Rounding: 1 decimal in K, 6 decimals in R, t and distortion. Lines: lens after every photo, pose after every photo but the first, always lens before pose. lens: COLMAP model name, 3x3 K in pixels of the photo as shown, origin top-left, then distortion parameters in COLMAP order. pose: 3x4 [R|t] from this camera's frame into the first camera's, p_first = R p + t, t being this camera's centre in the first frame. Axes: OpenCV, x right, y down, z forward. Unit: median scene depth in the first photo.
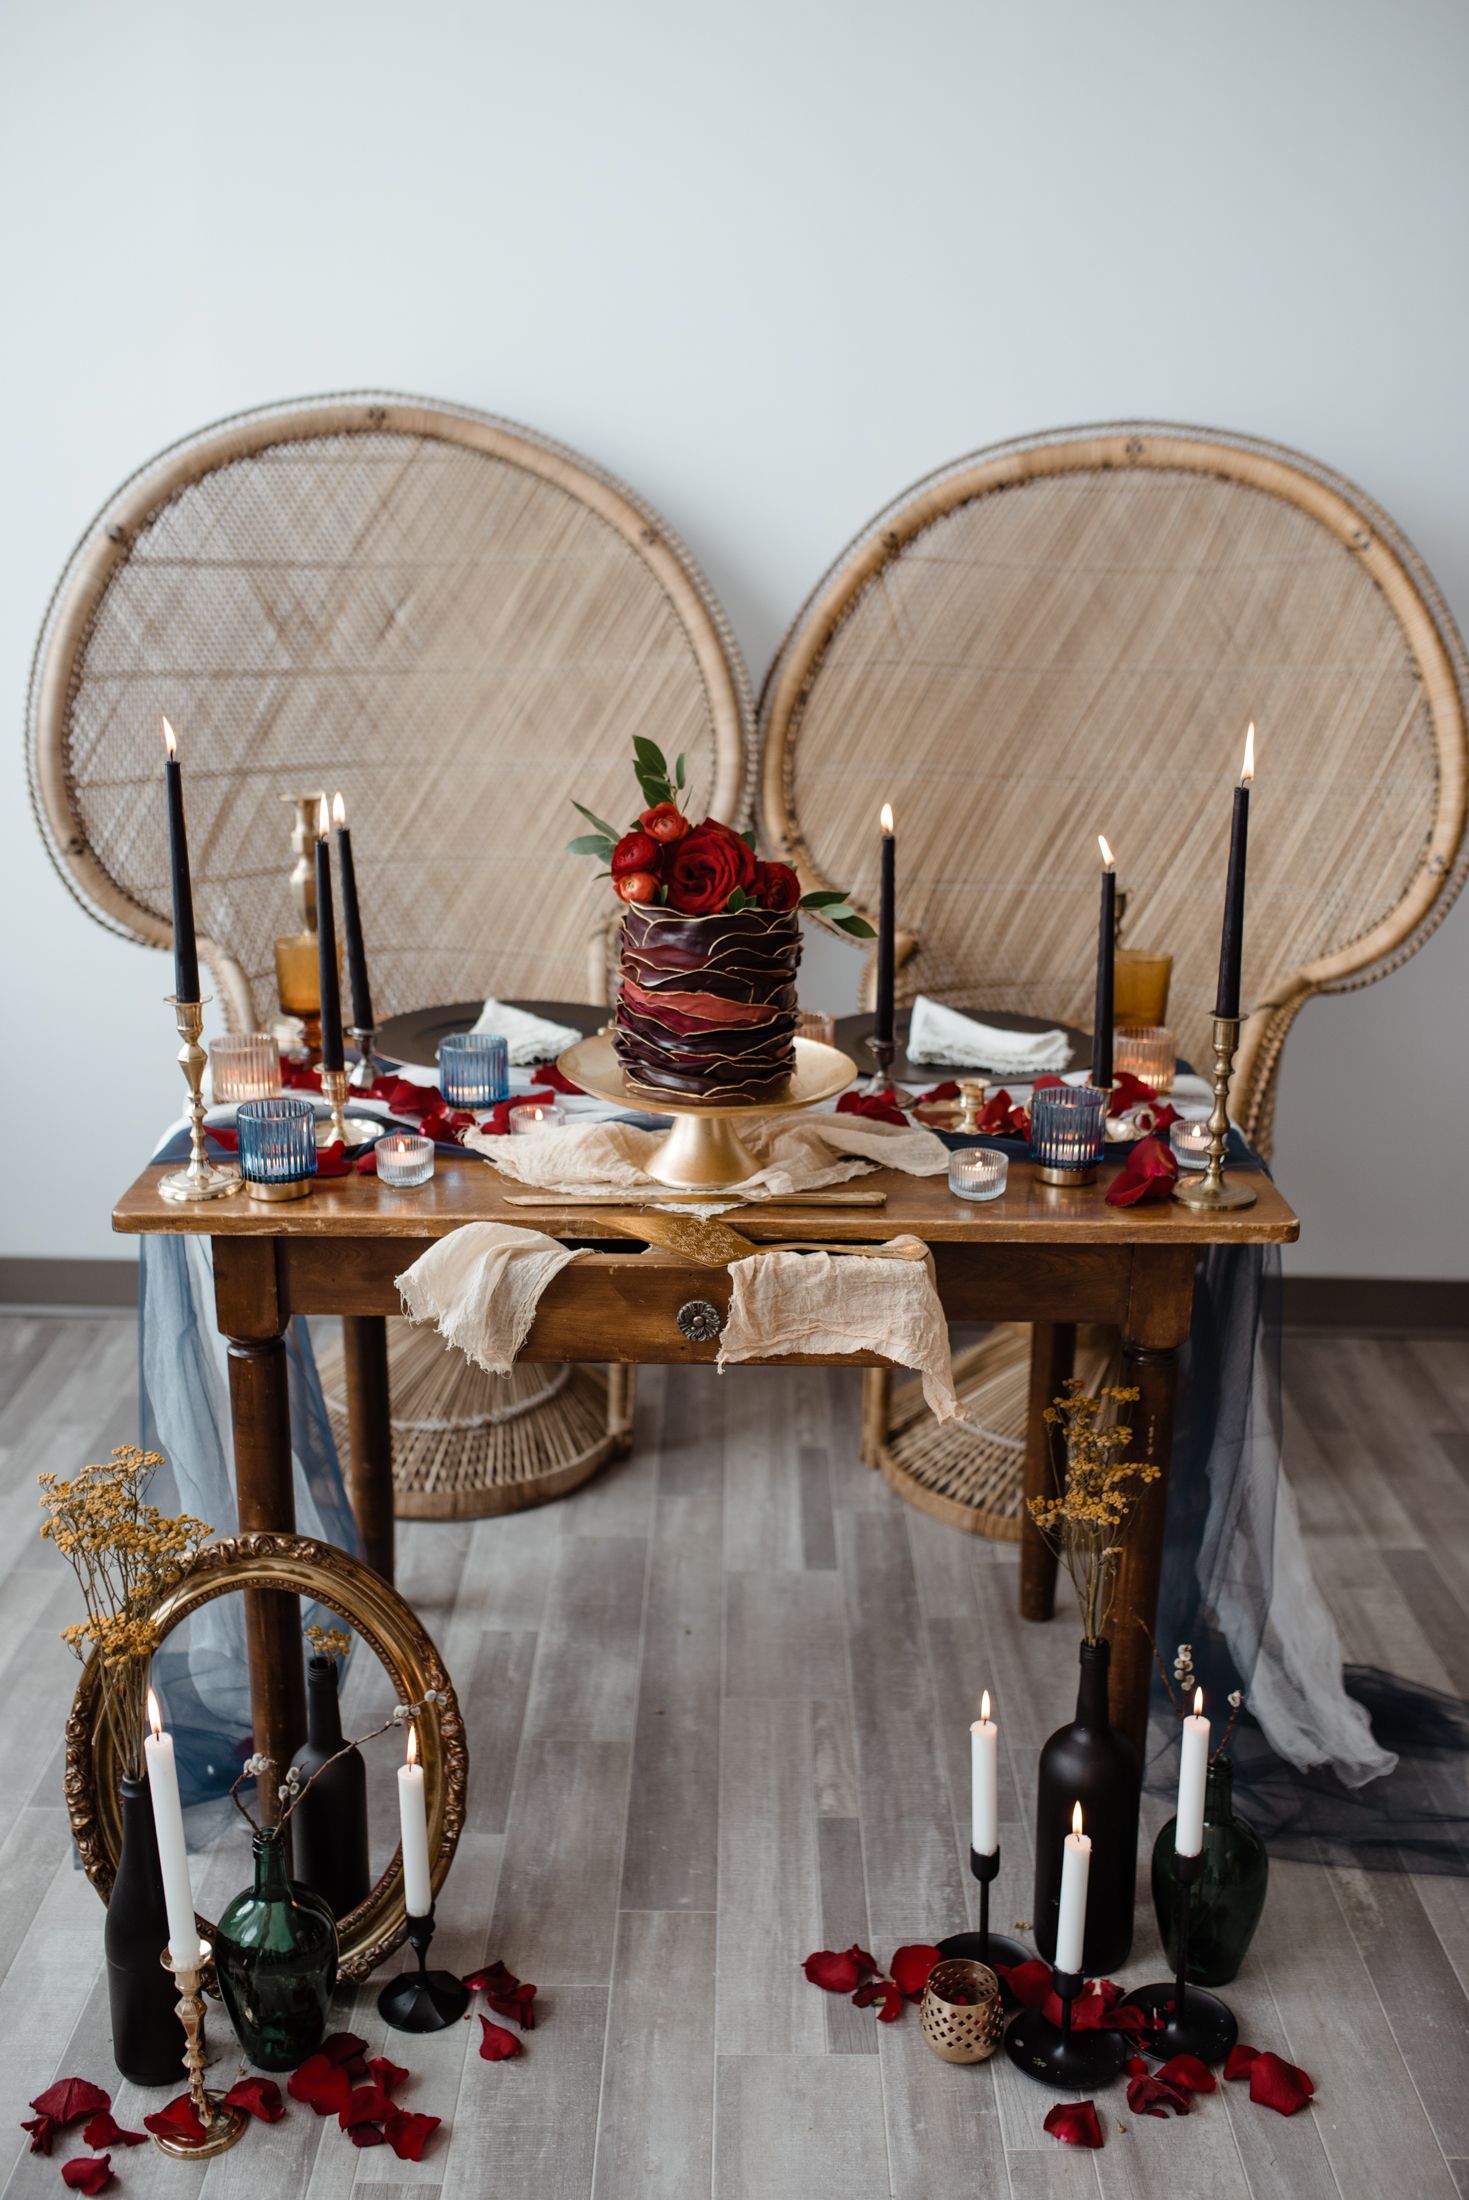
lens RADIAL K [[2292.4, 0, 739.3], [0, 2292.4, 1105.6], [0, 0, 1]] dist [-0.049217, 0.000000]
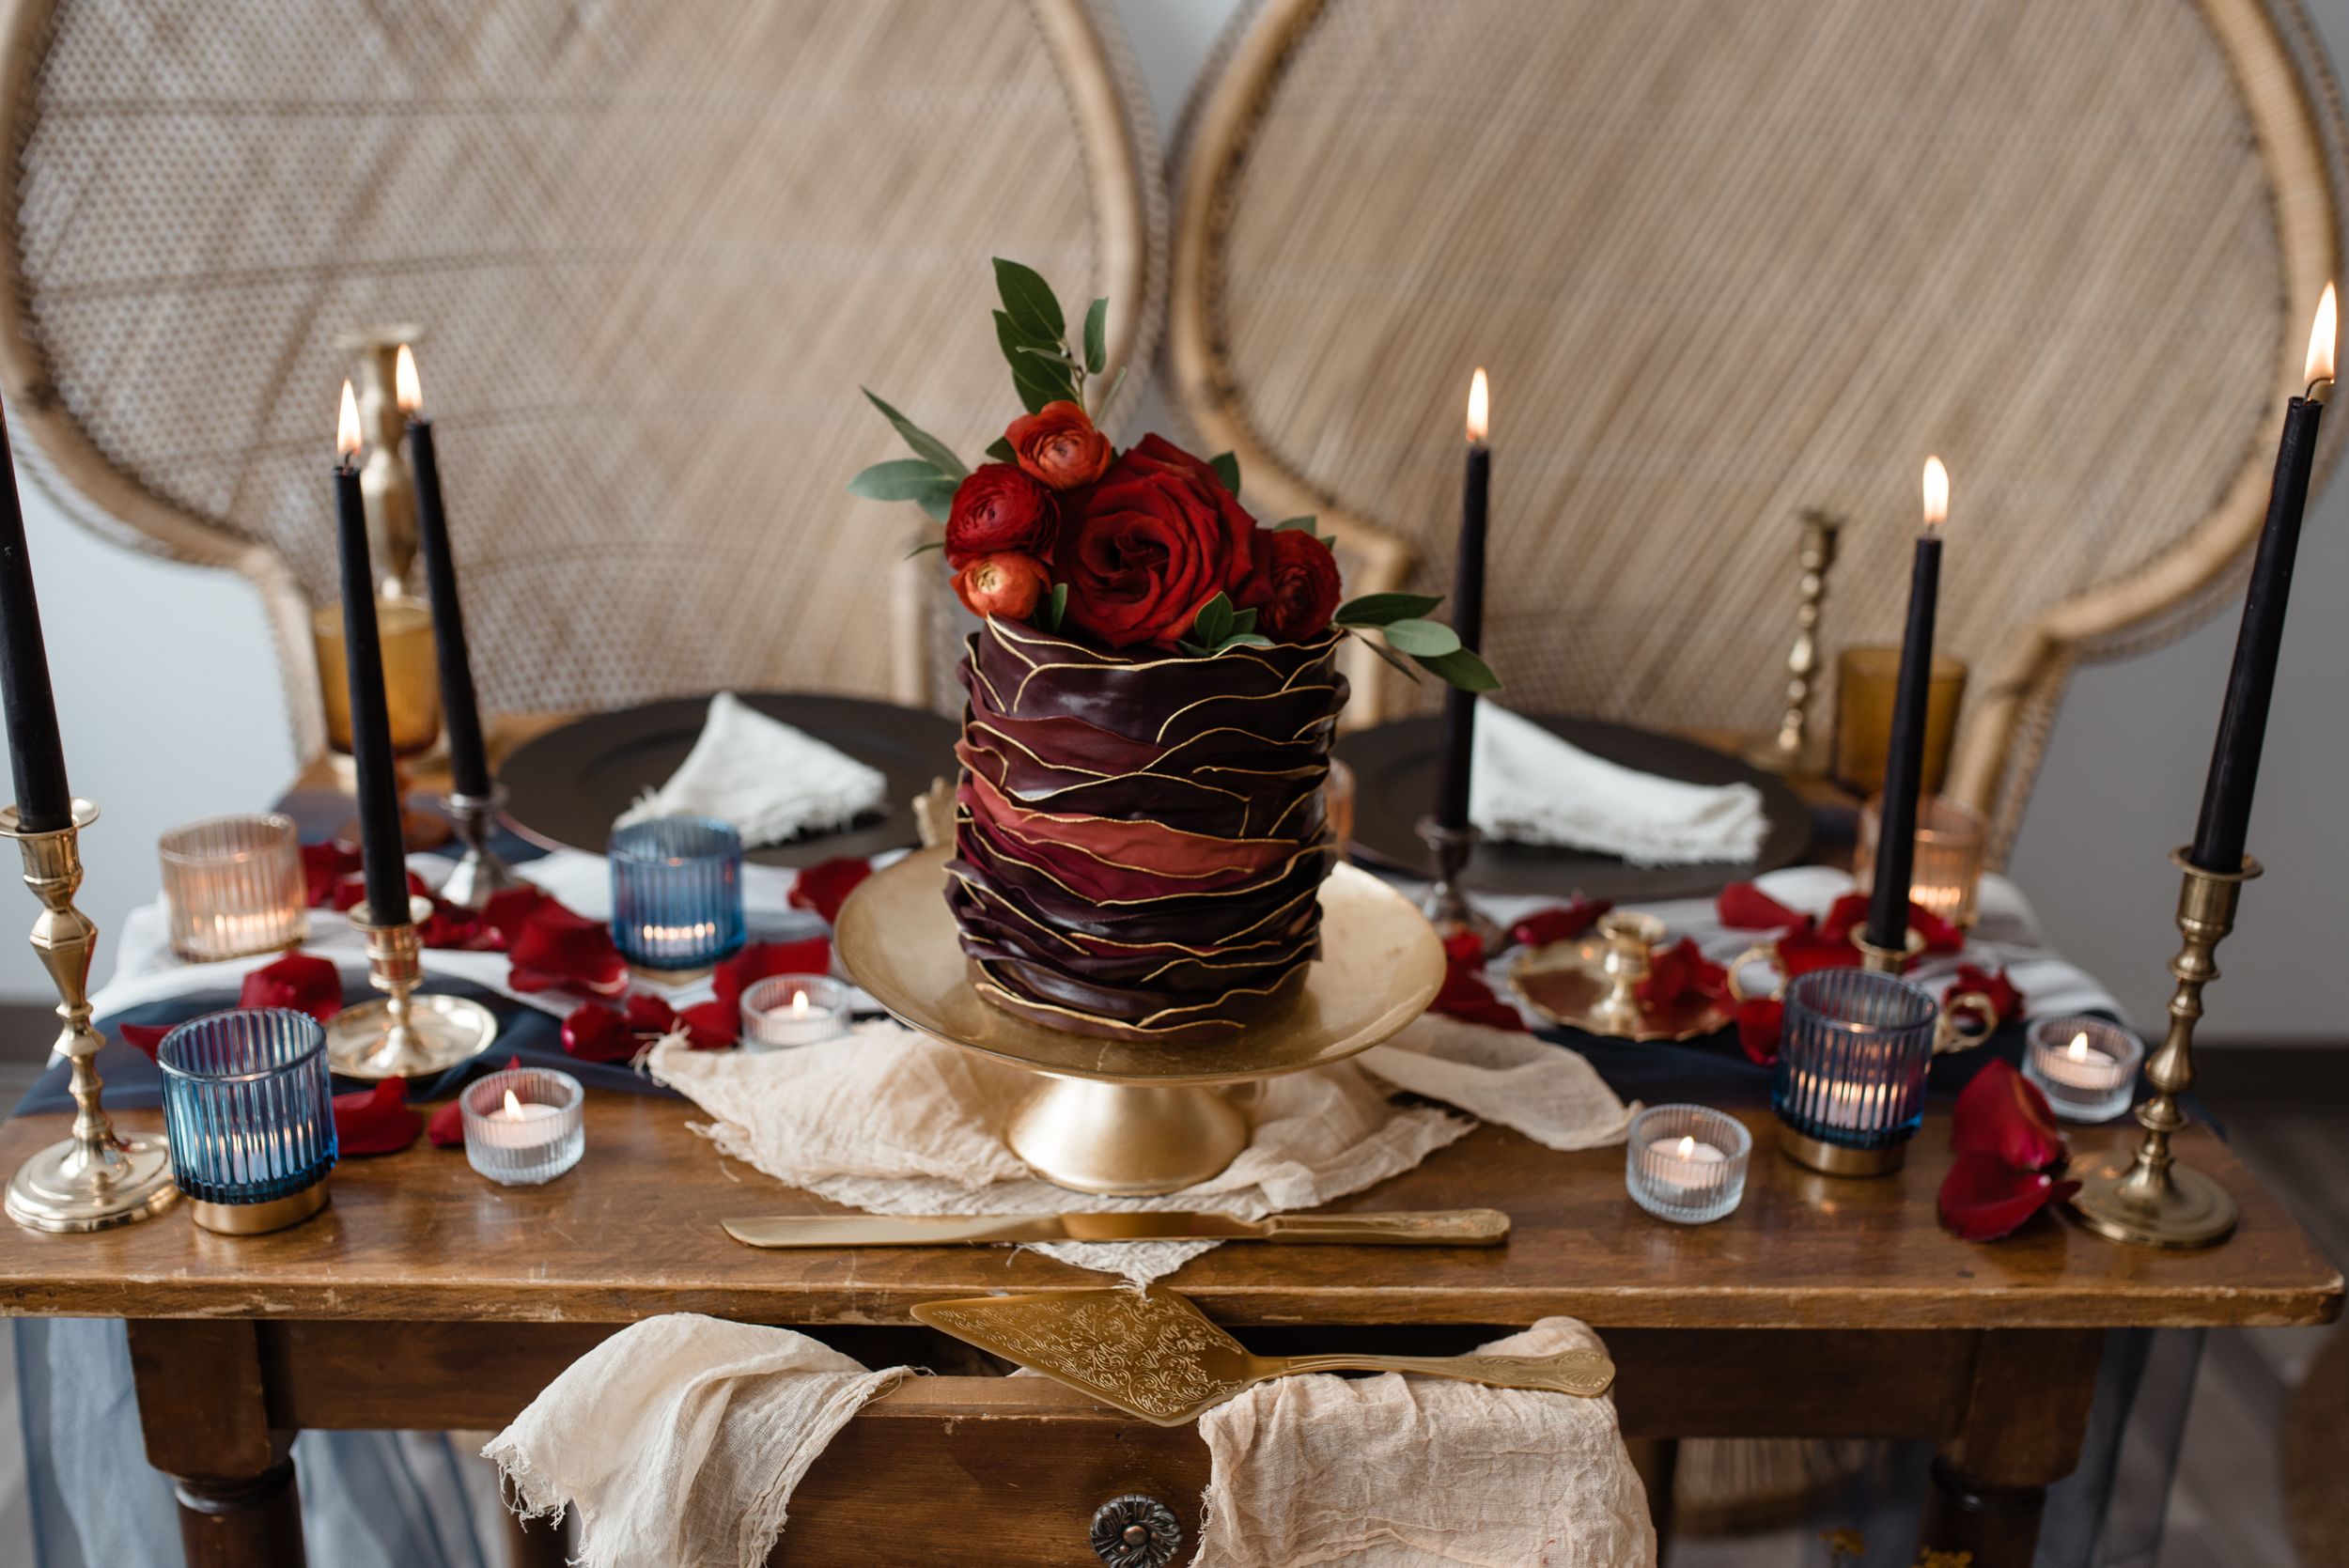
lens RADIAL K [[2447.5, 0, 1156.4], [0, 2447.5, 778.8], [0, 0, 1]] dist [-0.049217, 0.000000]
pose [[0.999074, 0.005112, 0.042726, -0.031325], [-0.008574, 0.996657, 0.081254, -0.088986], [-0.042168, -0.081545, 0.995777, 0.453643]]
